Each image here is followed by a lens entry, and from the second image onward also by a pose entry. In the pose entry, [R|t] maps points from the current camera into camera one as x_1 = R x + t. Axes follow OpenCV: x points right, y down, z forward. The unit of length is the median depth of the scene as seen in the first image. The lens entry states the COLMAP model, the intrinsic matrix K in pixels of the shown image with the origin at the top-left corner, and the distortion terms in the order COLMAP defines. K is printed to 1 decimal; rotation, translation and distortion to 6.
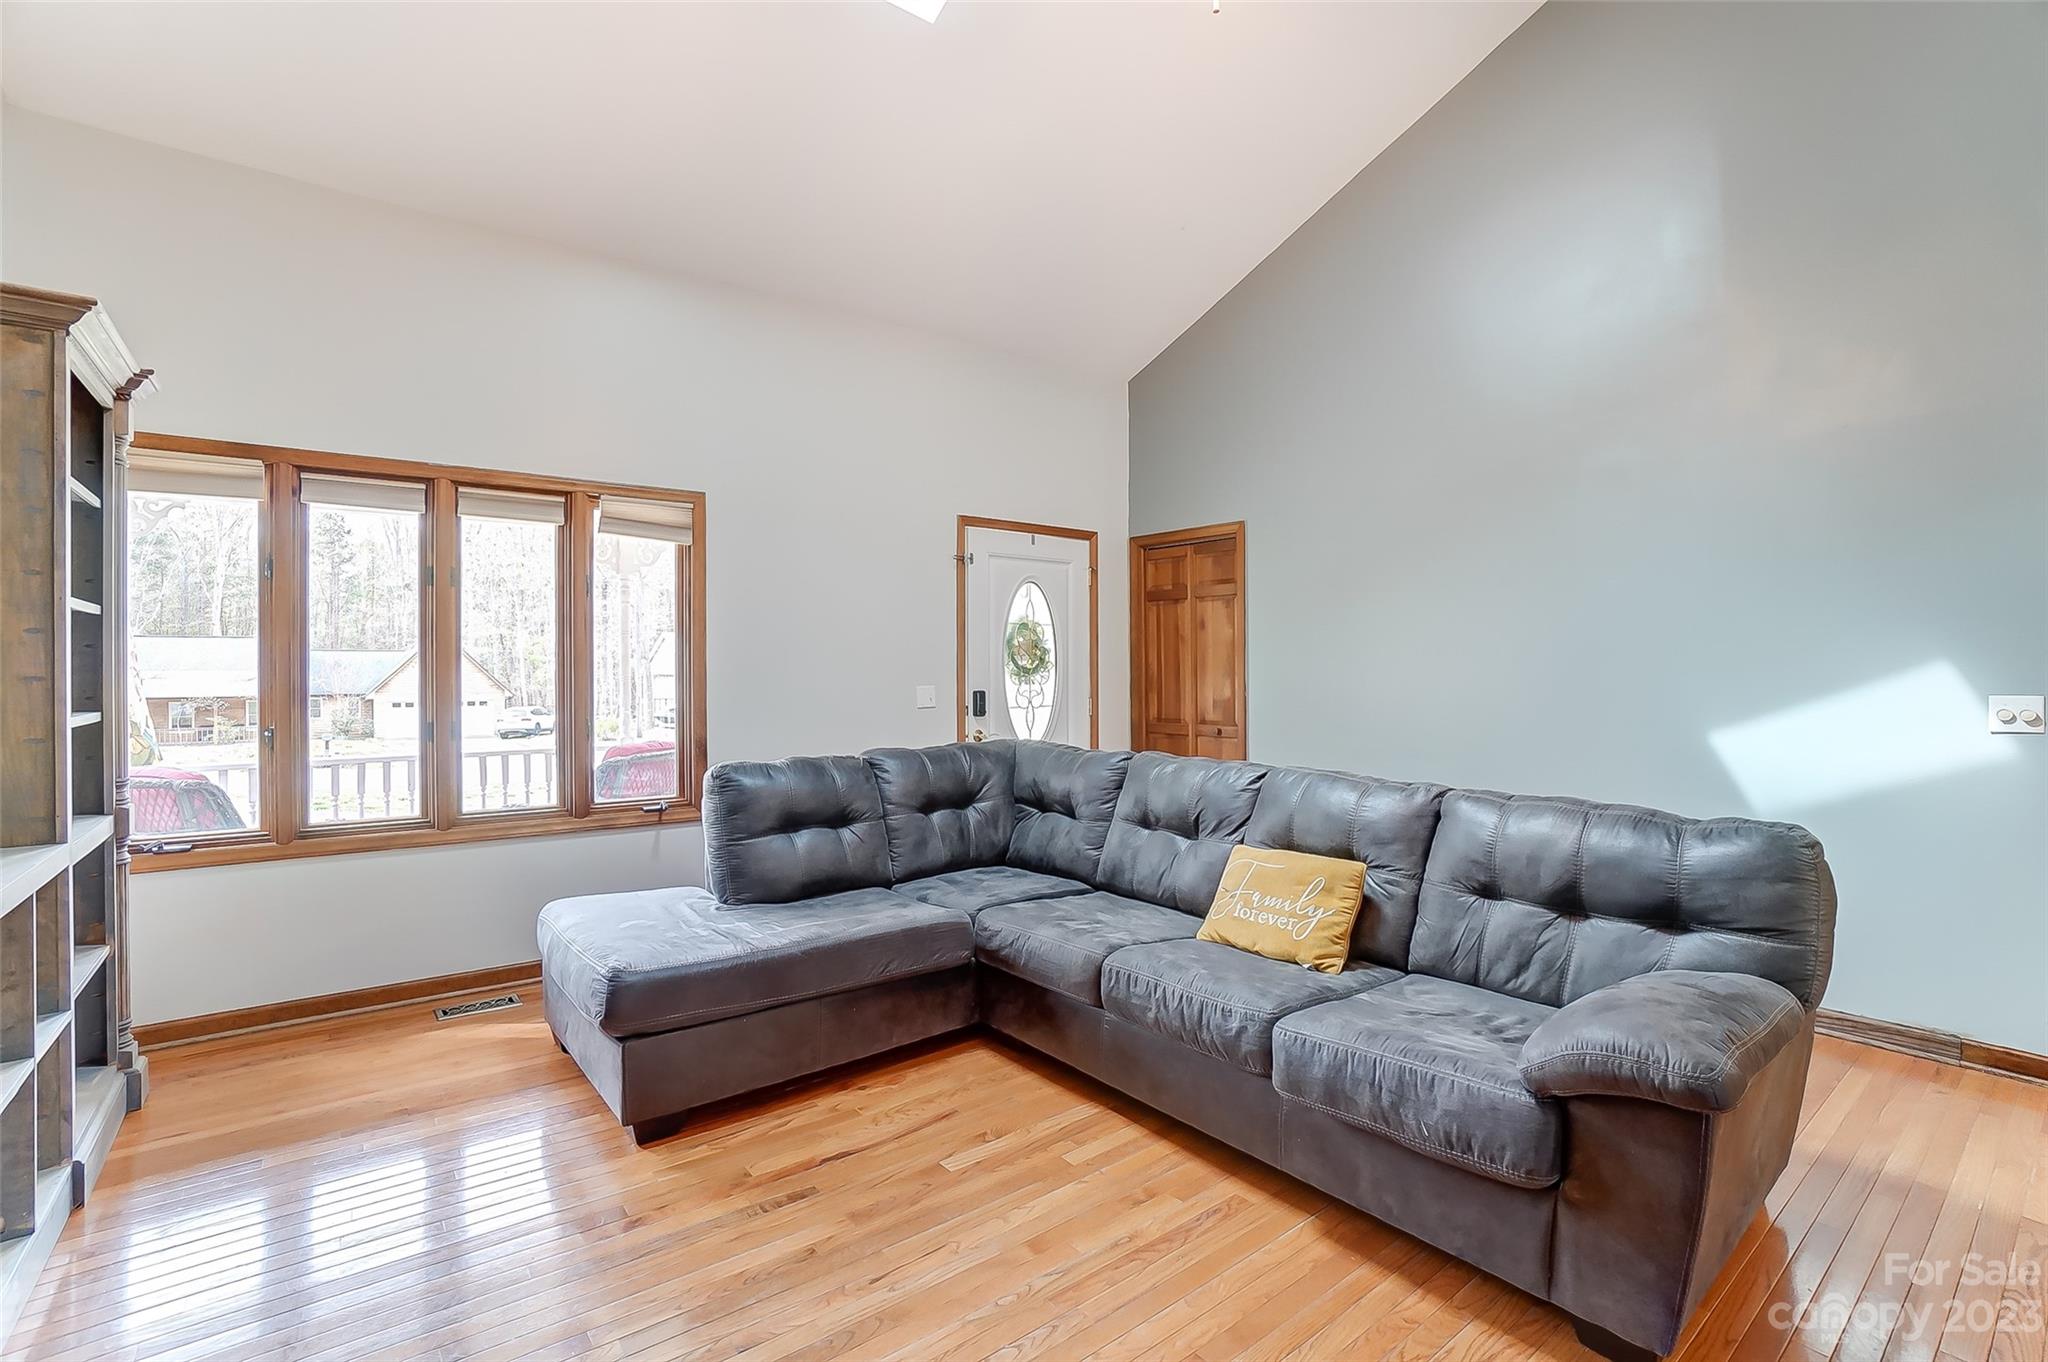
lens RADIAL K [[900.1, 0, 998.4], [0, 900.1, 691.6], [0, 0, 1]] dist [-0.072396, 0.028803]
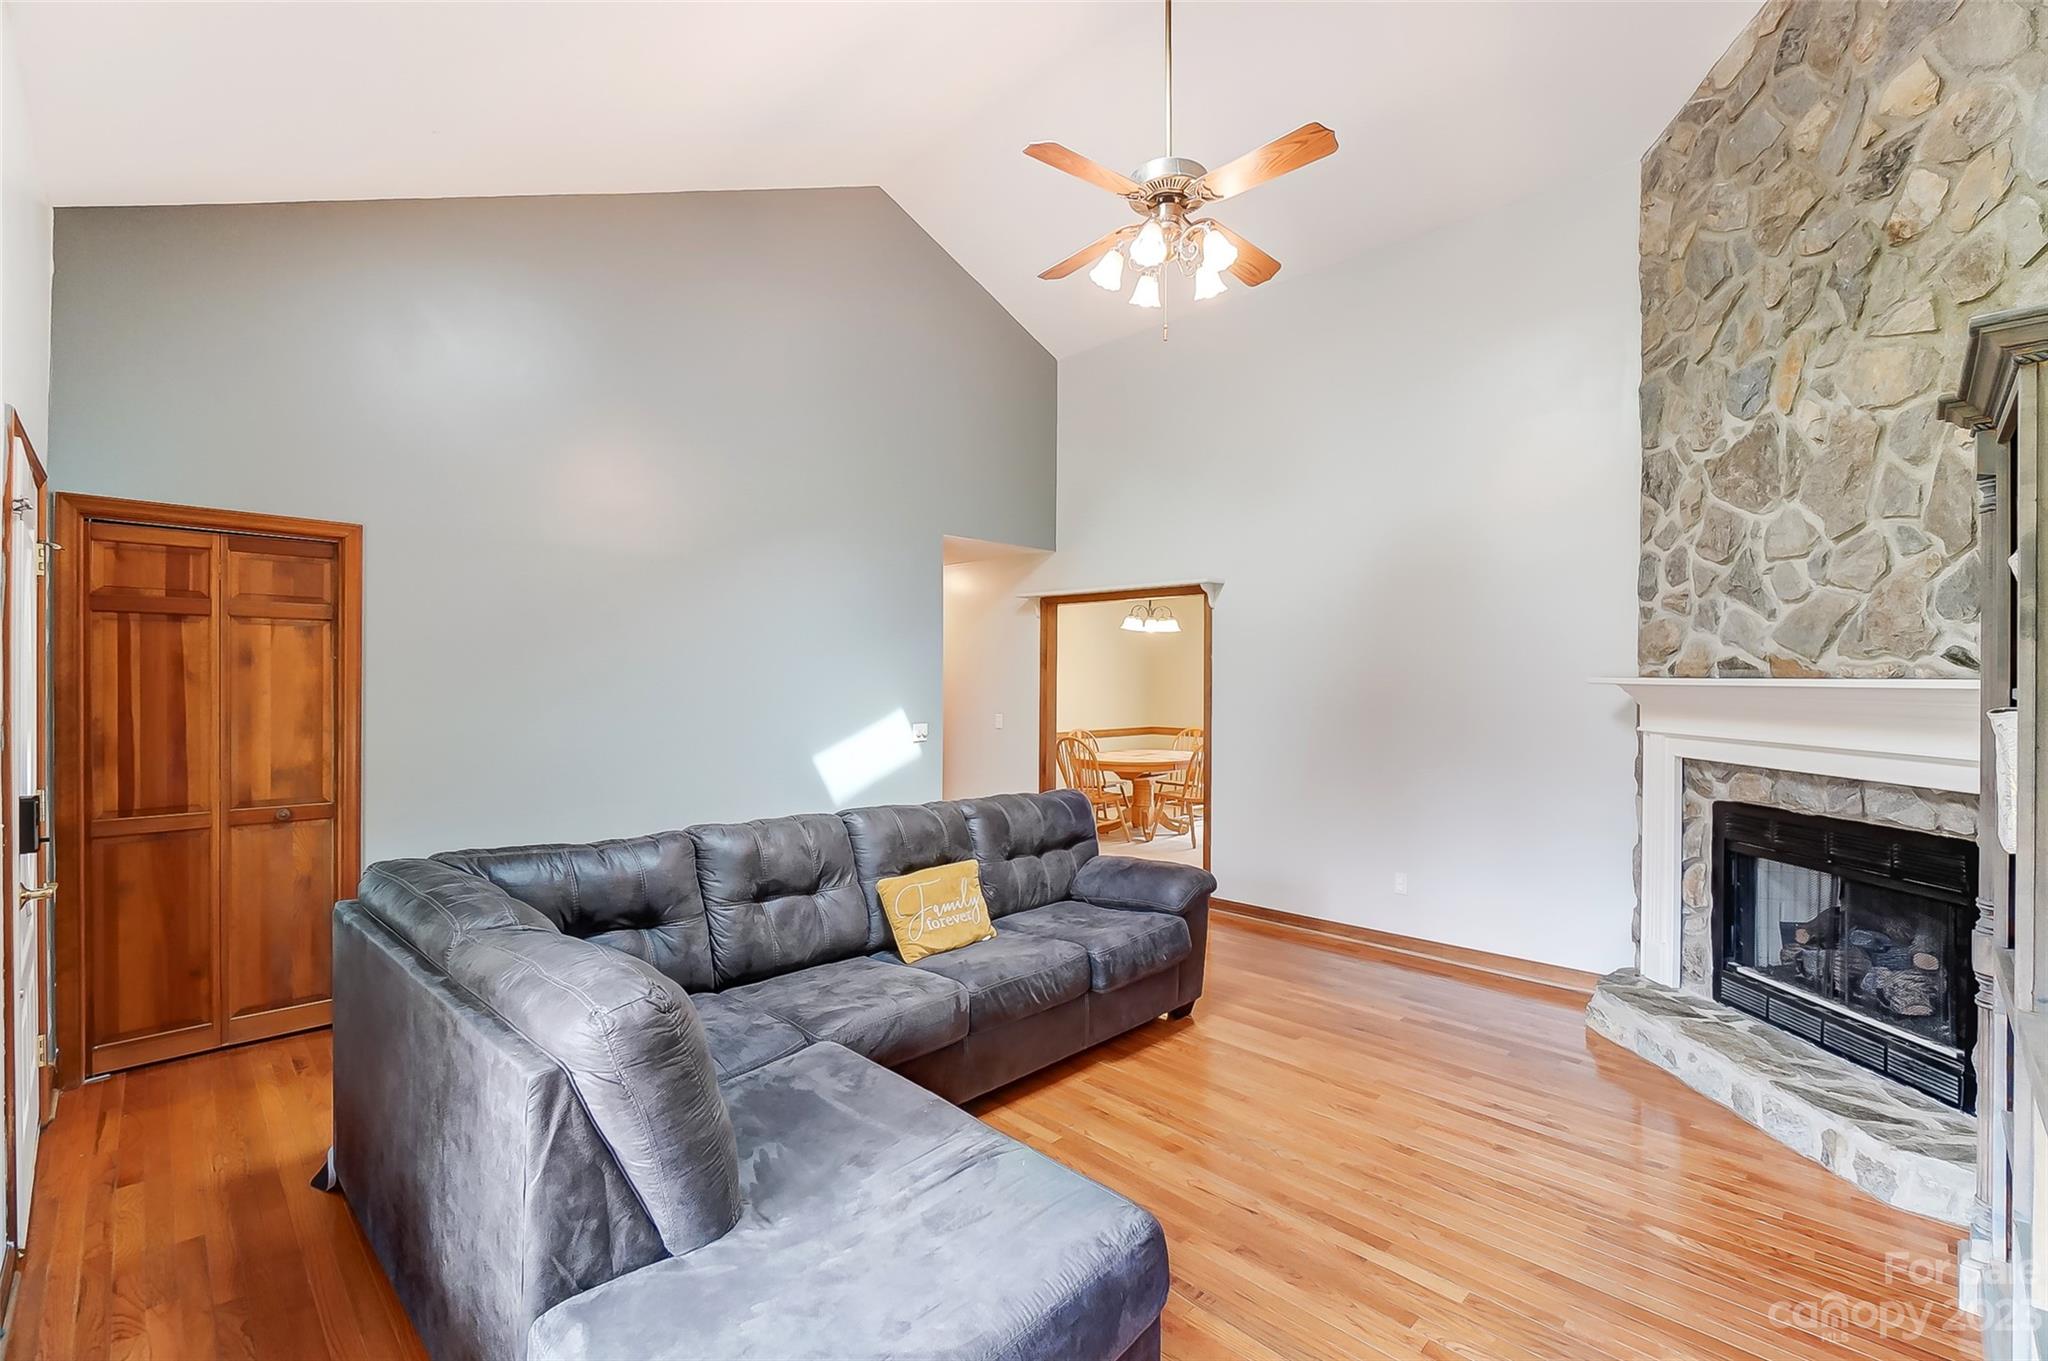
lens RADIAL K [[892.6, 0, 978.3], [0, 892.6, 682.0], [0, 0, 1]] dist [-0.000958, -0.000238]
pose [[-0.105645, 0.000714, 0.994404, -0.503151], [0.015570, 0.999878, 0.000936, -0.049644], [-0.994282, 0.015582, -0.105644, 0.536365]]
